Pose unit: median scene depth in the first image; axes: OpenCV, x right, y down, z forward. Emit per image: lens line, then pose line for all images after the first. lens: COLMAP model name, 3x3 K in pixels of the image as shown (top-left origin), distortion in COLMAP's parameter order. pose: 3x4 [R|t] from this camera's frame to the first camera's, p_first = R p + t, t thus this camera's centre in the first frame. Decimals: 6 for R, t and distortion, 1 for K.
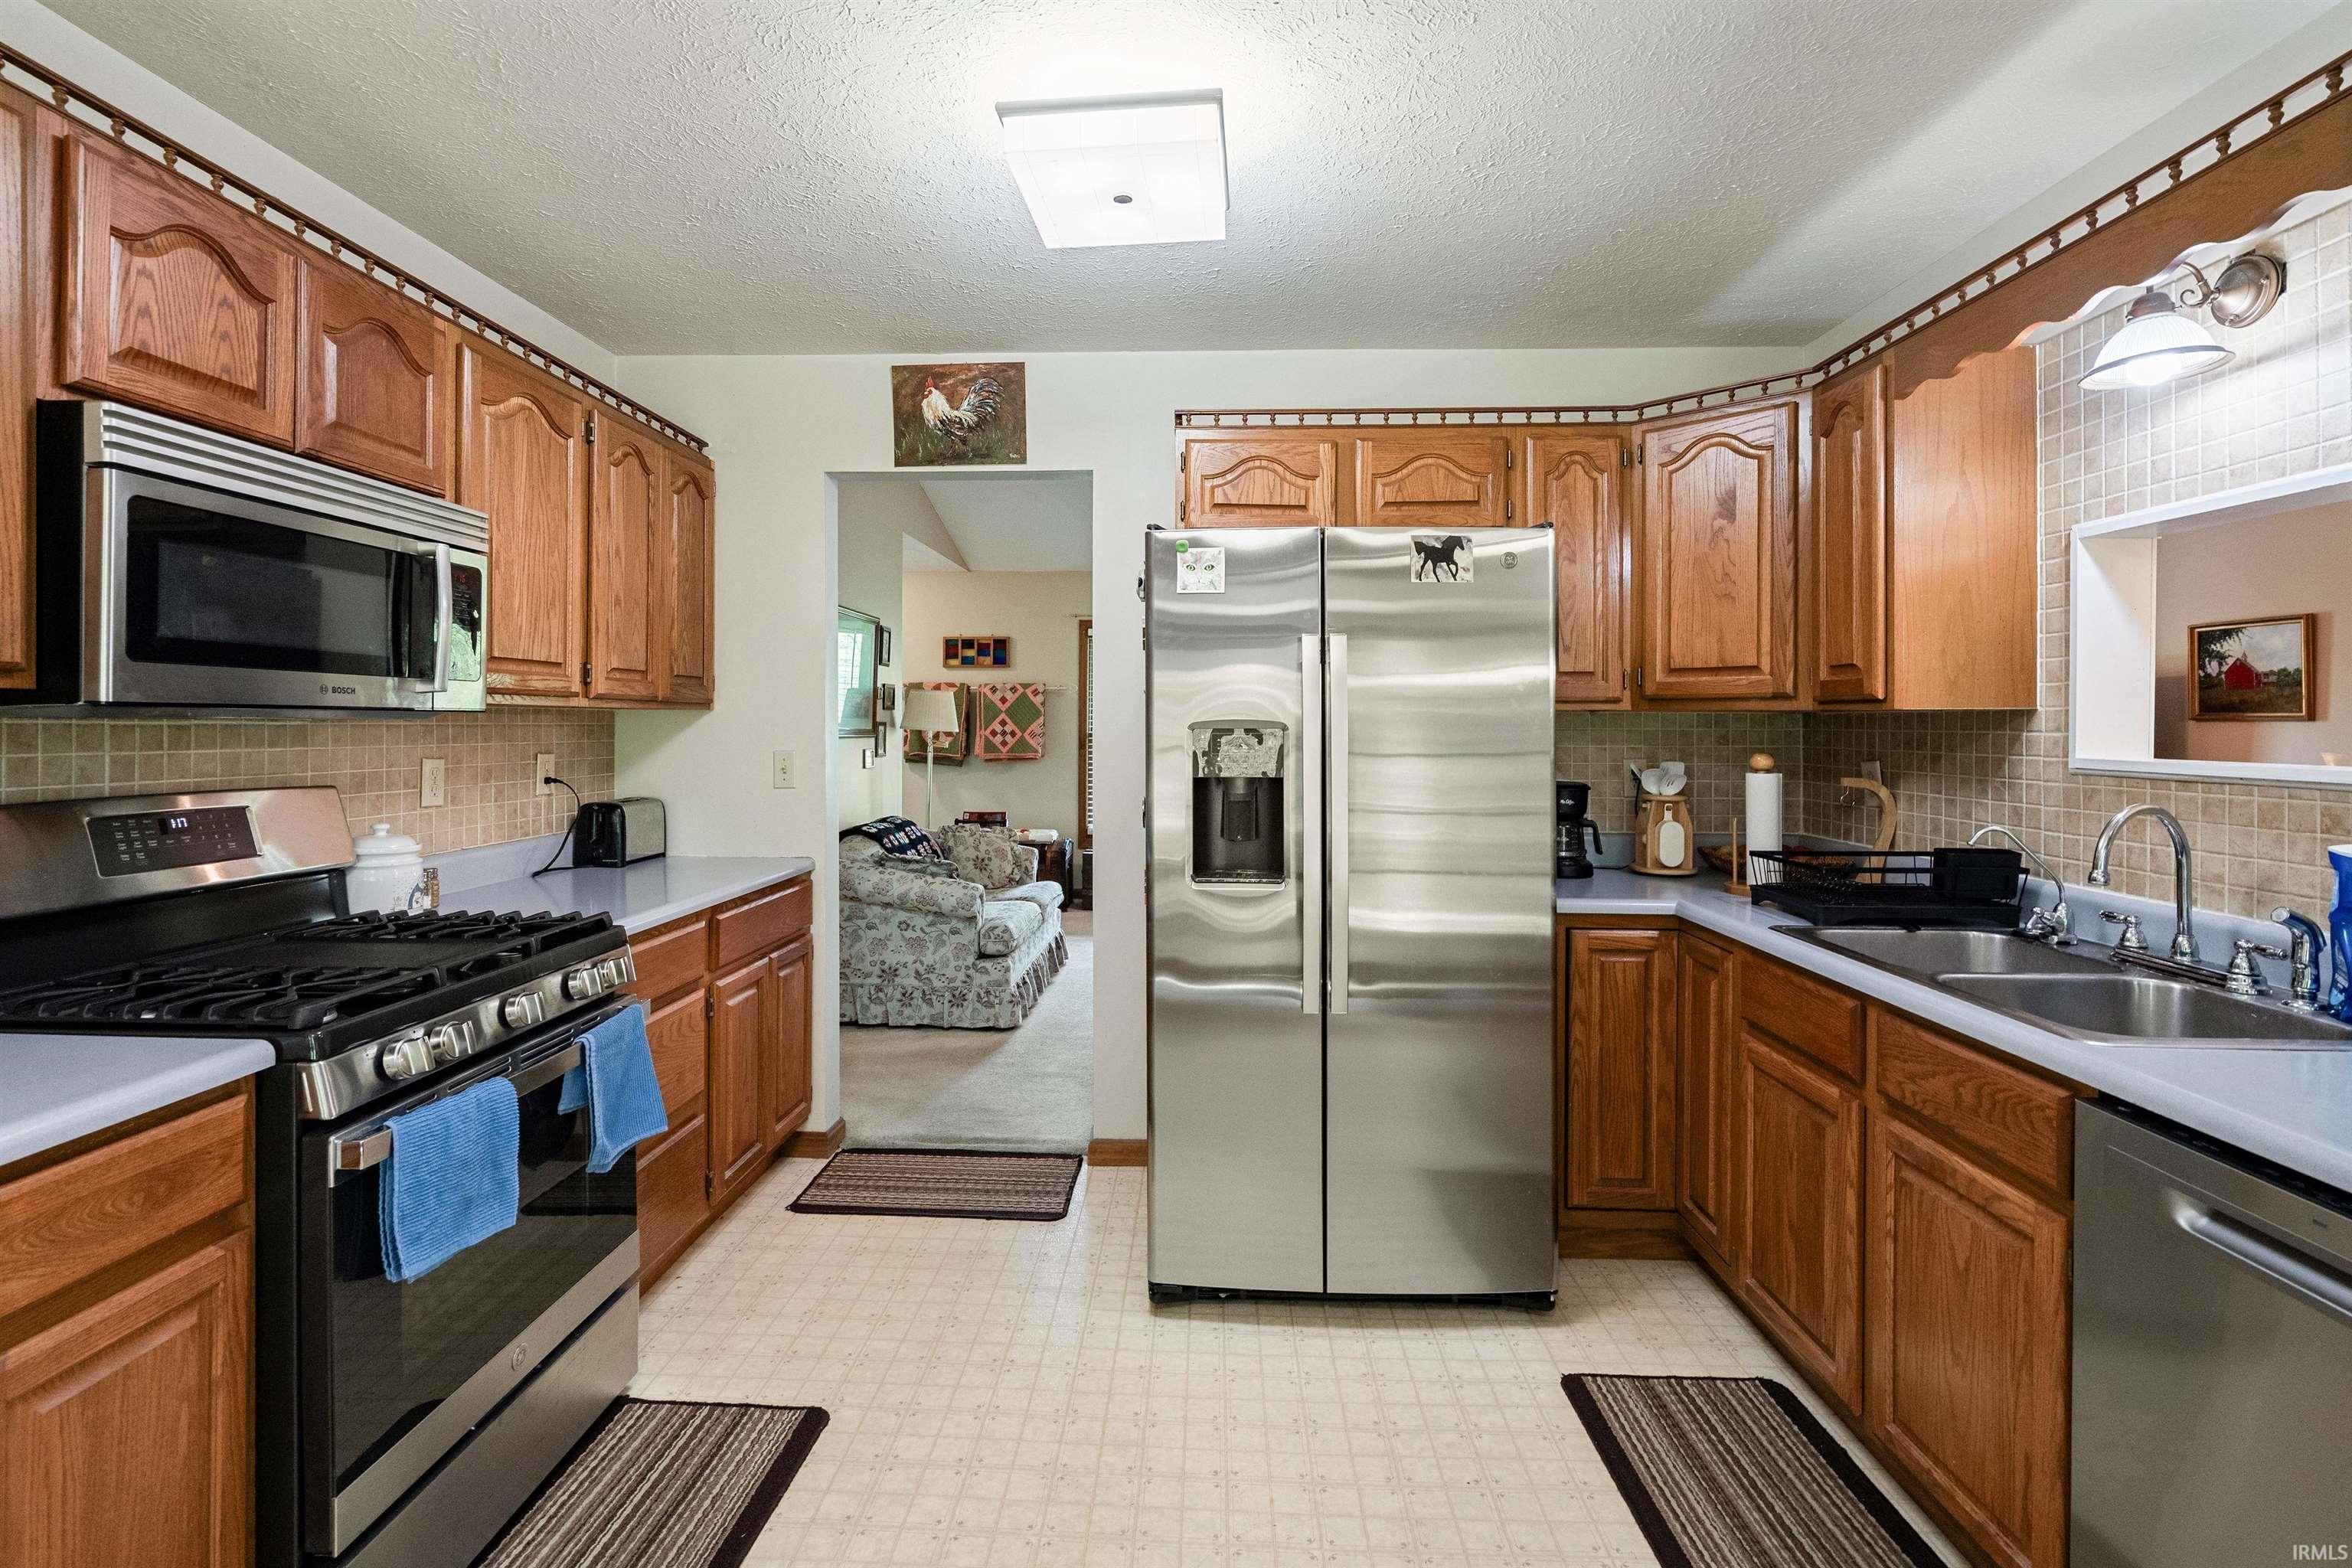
lens RADIAL K [[1075.7, 0, 1165.3], [0, 1075.7, 725.5], [0, 0, 1]] dist [-0.001248, -0.000293]
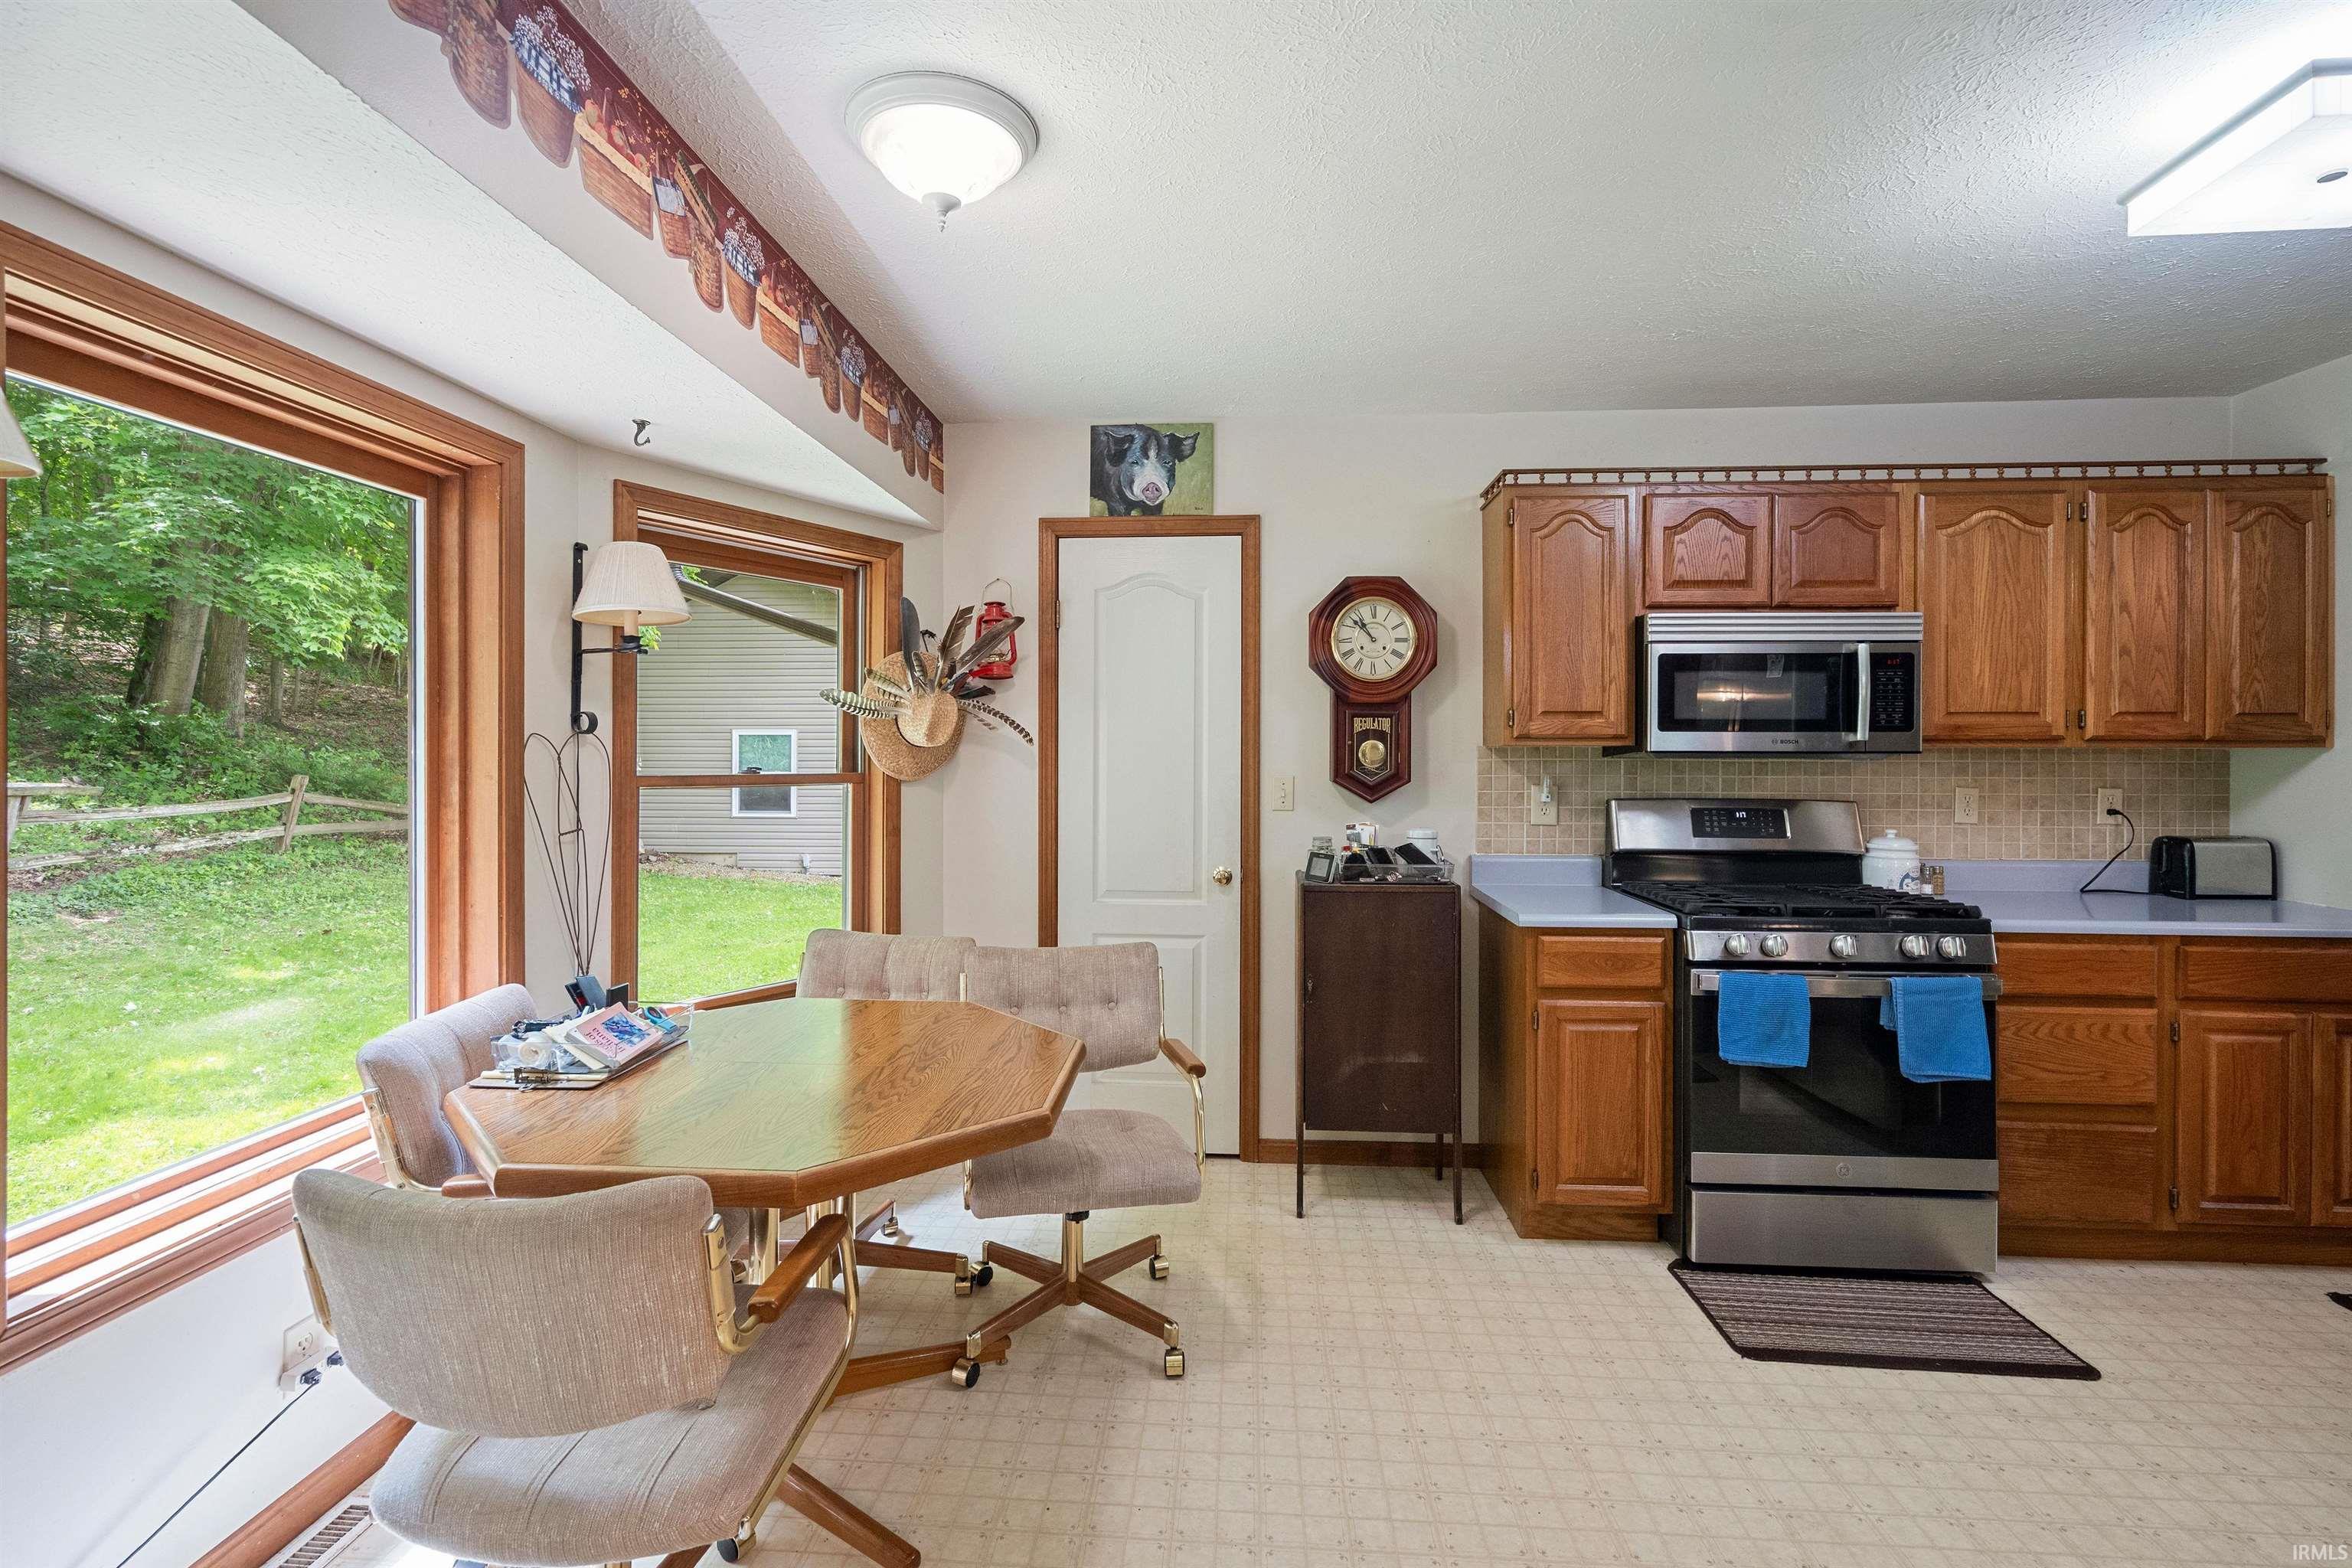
lens RADIAL K [[1075.7, 0, 1172.0], [0, 1075.7, 766.0], [0, 0, 1]] dist [-0.001248, -0.000293]
pose [[-0.024603, 0.009806, -0.999649, 0.779542], [-0.004689, 0.999940, 0.009924, -0.004901], [0.999686, 0.004932, -0.024555, 0.052611]]
